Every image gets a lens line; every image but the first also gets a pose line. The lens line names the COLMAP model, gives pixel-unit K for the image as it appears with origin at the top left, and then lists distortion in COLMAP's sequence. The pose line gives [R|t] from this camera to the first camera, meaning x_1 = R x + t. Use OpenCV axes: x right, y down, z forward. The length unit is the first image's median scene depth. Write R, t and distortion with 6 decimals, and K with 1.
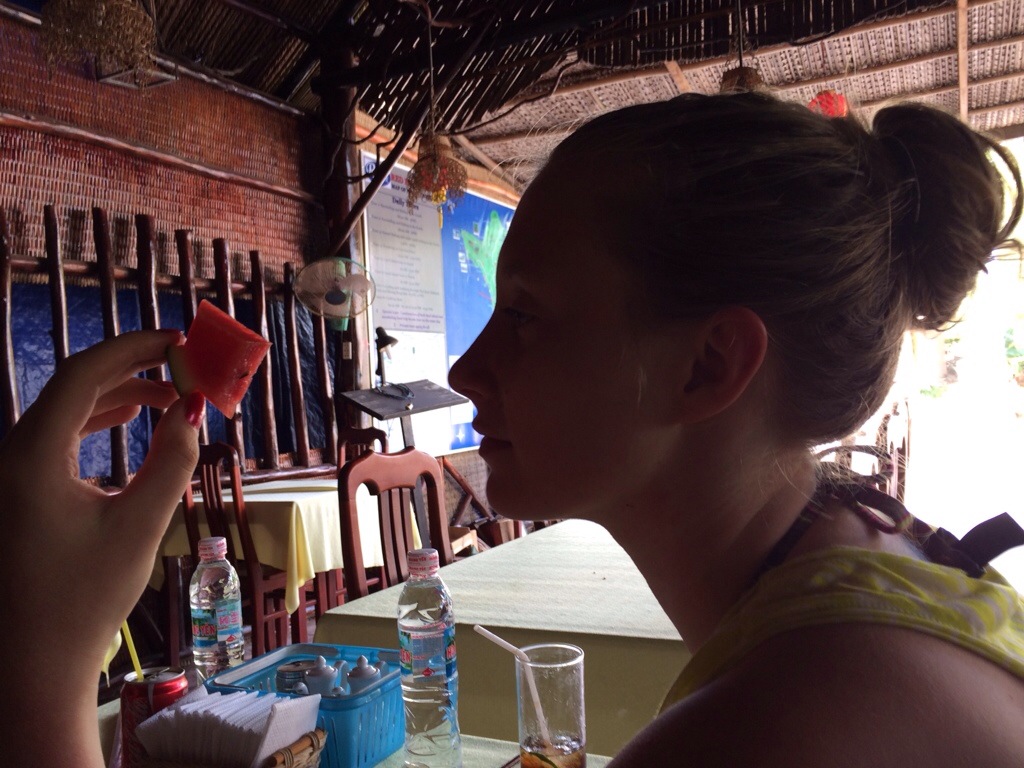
lens RADIAL K [[876.6, 0, 513.1], [0, 876.6, 380.4], [0, 0, 1]] dist [0.039567, -0.056454]
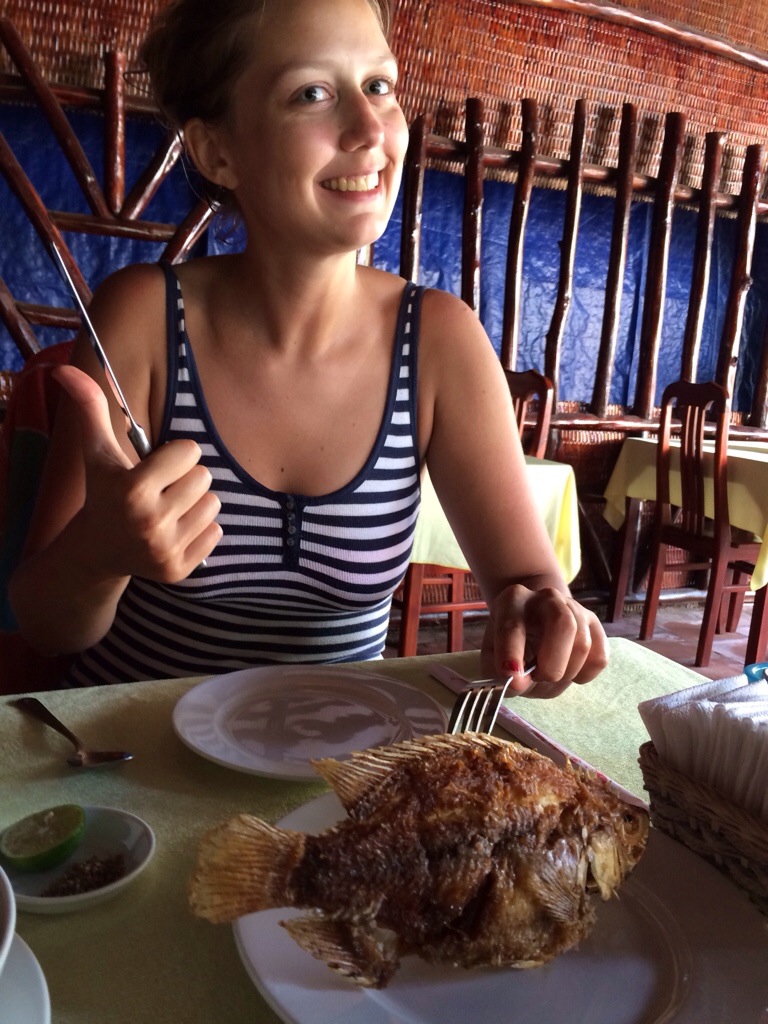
lens RADIAL K [[876.6, 0, 383.4], [0, 876.6, 510.6], [0, 0, 1]] dist [0.039567, -0.056454]
pose [[0.786895, 0.228714, -0.573137, -0.055011], [-0.117000, 0.967229, 0.225342, 0.030323], [0.605893, -0.110263, 0.787868, 0.089543]]
